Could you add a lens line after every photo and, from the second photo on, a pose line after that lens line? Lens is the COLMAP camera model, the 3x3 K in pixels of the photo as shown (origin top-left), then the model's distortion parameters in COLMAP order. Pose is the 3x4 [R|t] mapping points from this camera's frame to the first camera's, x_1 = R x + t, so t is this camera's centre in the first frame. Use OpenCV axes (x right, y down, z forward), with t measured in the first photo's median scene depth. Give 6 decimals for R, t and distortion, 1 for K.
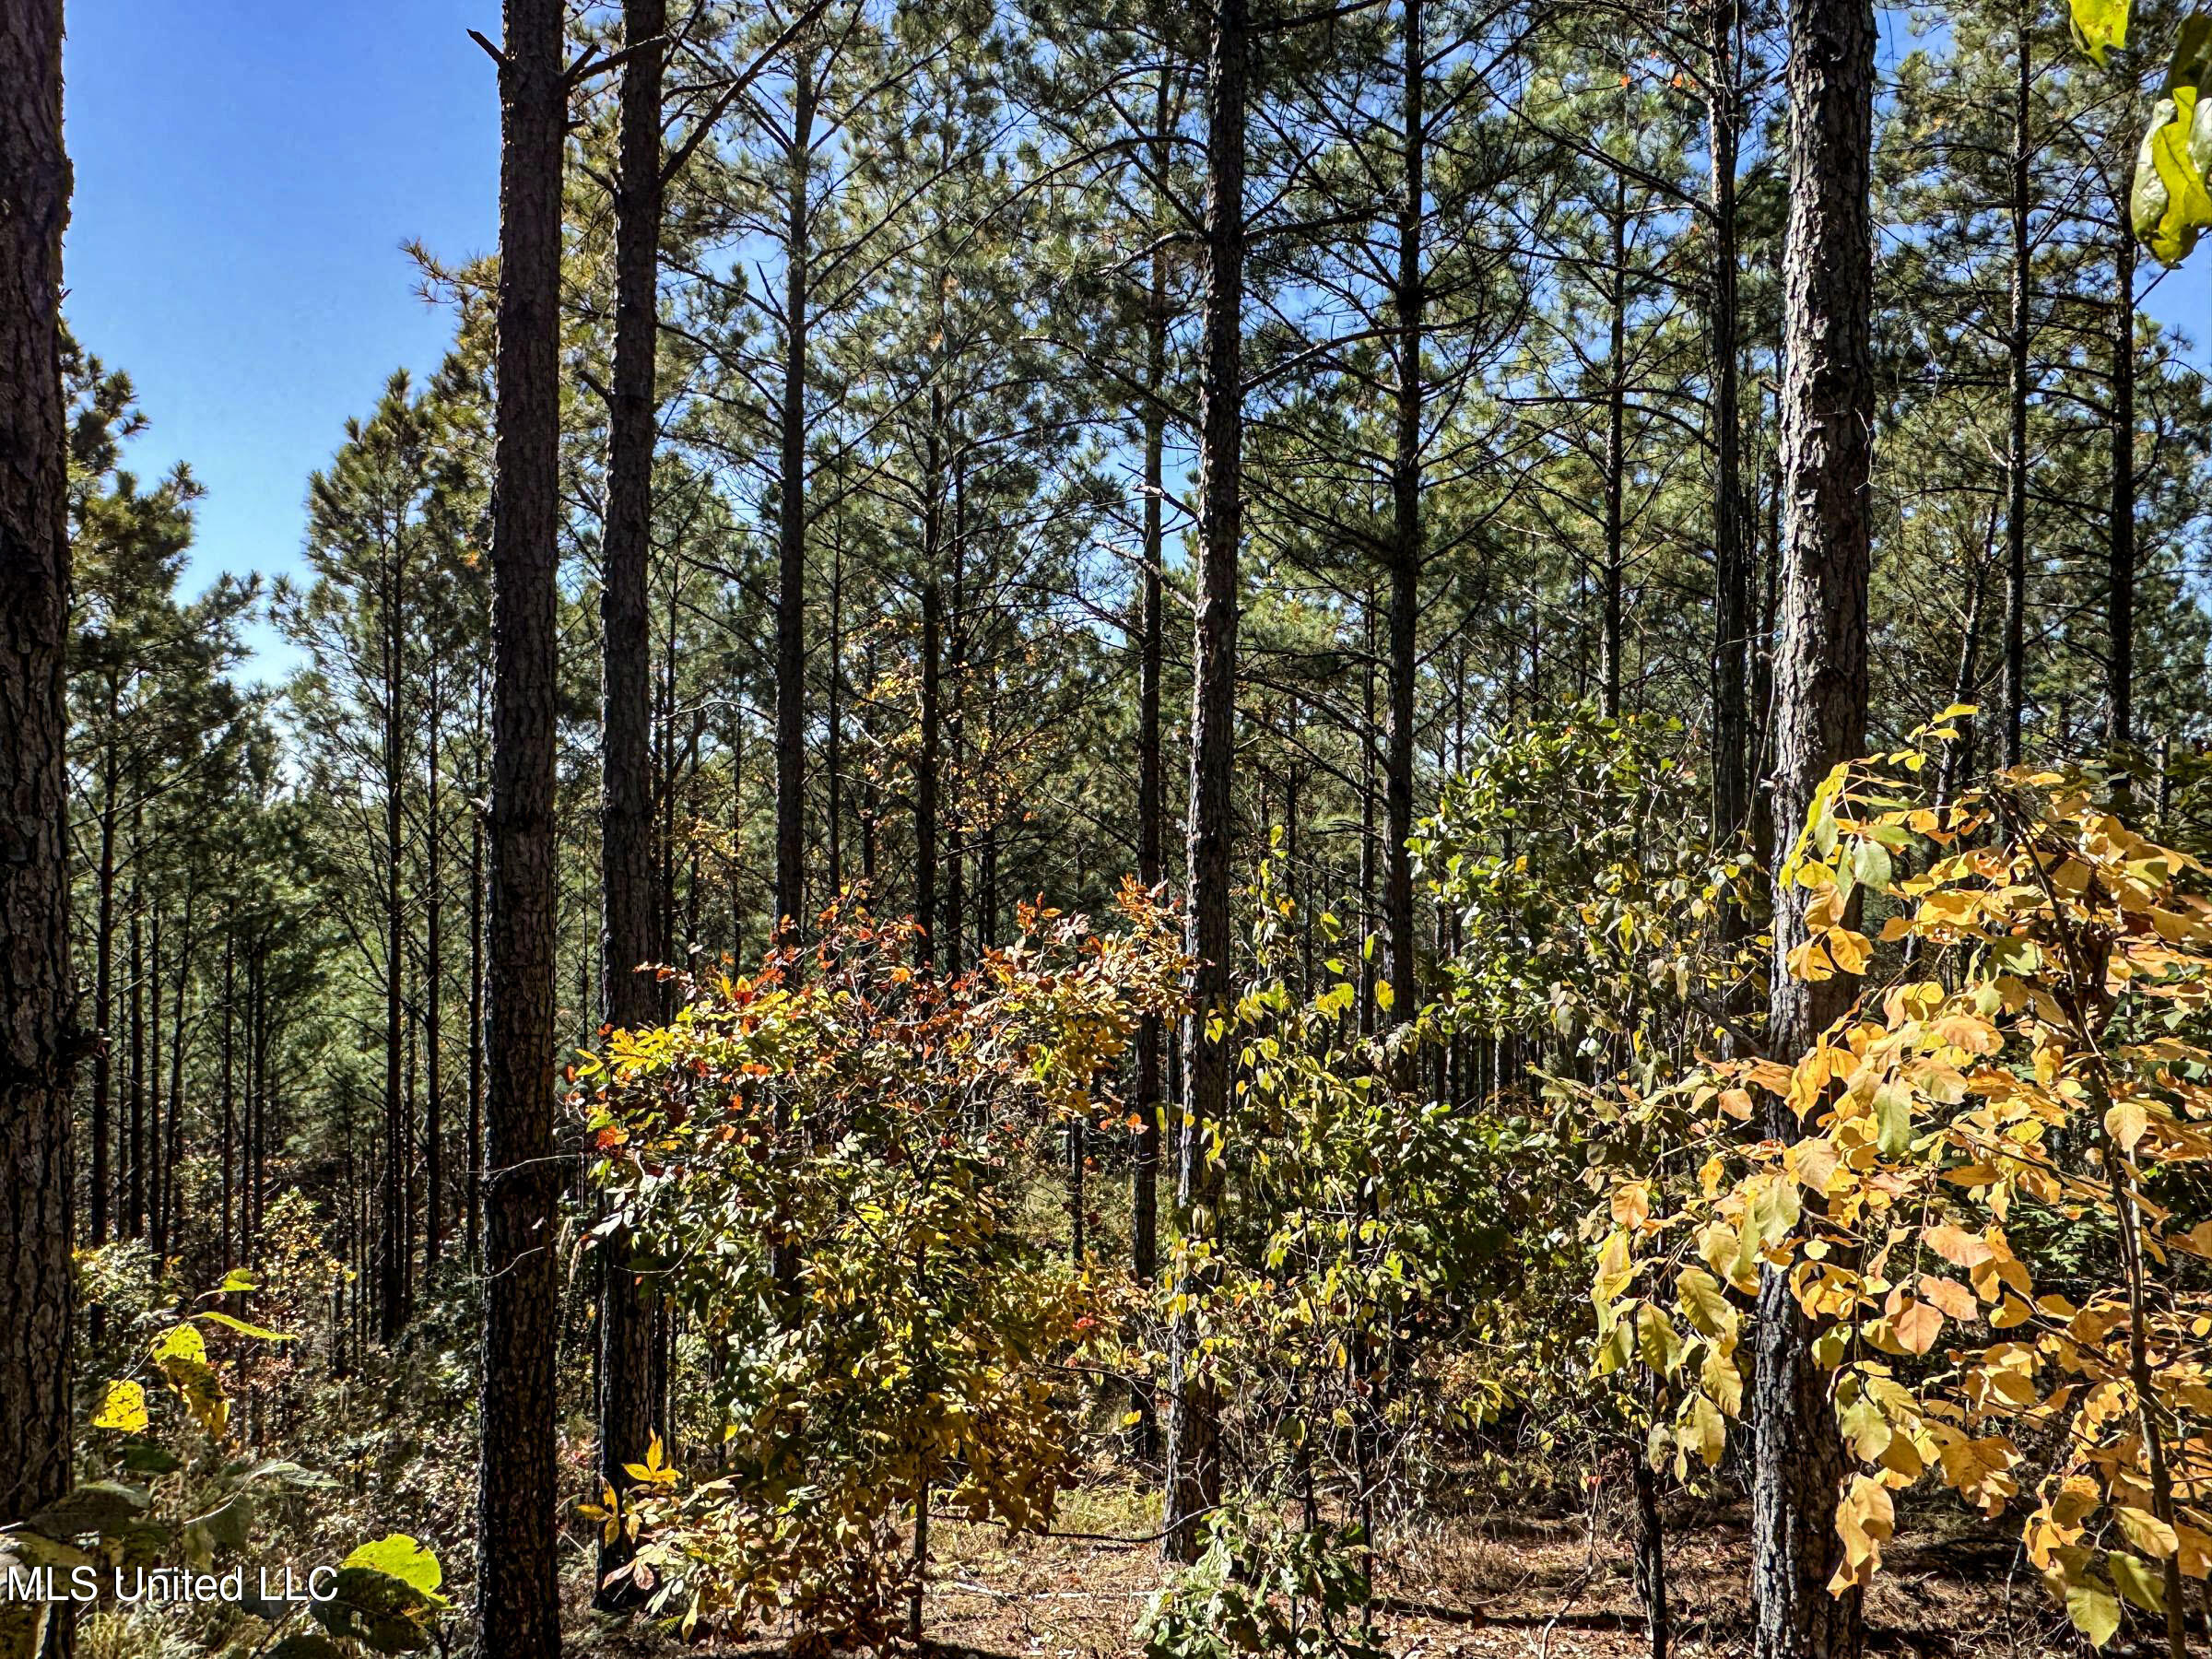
lens RADIAL K [[1542.2, 0, 1108.4], [0, 1542.2, 833.8], [0, 0, 1]] dist [-0.057921, -0.009762]
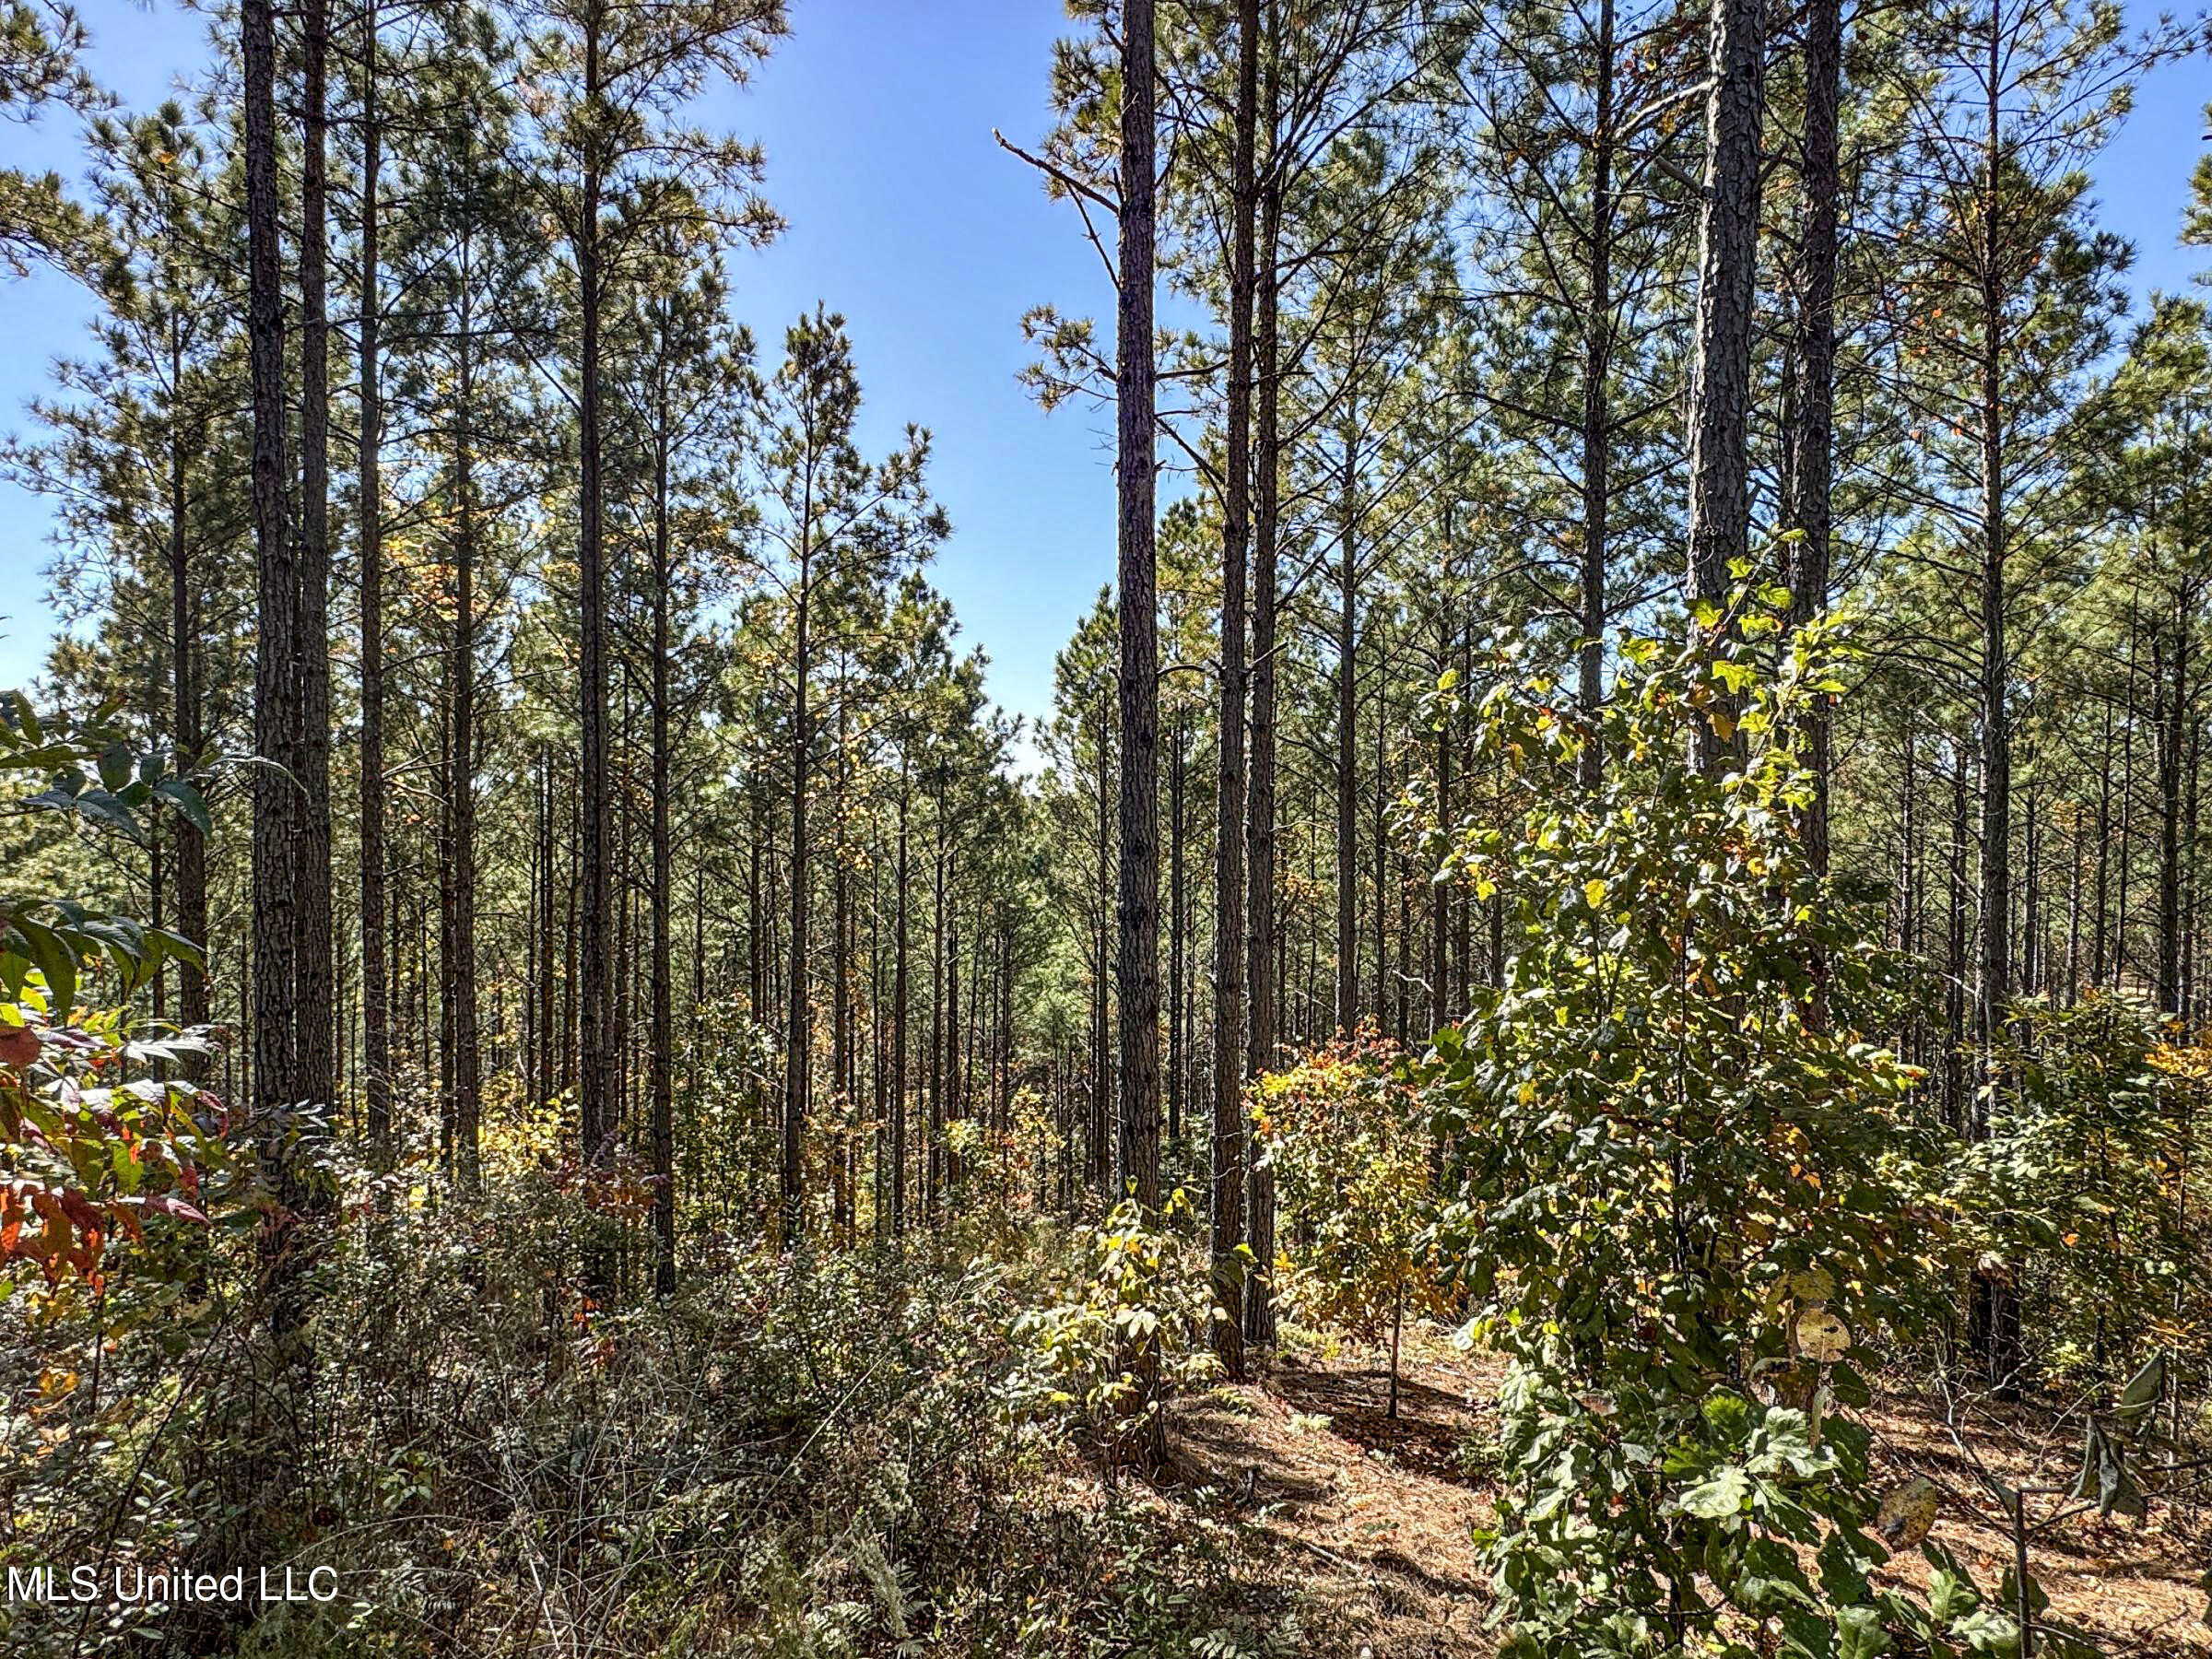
lens RADIAL K [[1227.3, 0, 1107.3], [0, 1227.3, 824.2], [0, 0, 1]] dist [0.003794, 0.000178]
pose [[0.918389, 0.001661, -0.395676, 0.044240], [0.000216, 0.999989, 0.004699, -0.059616], [0.395679, -0.004401, 0.918378, -0.183784]]
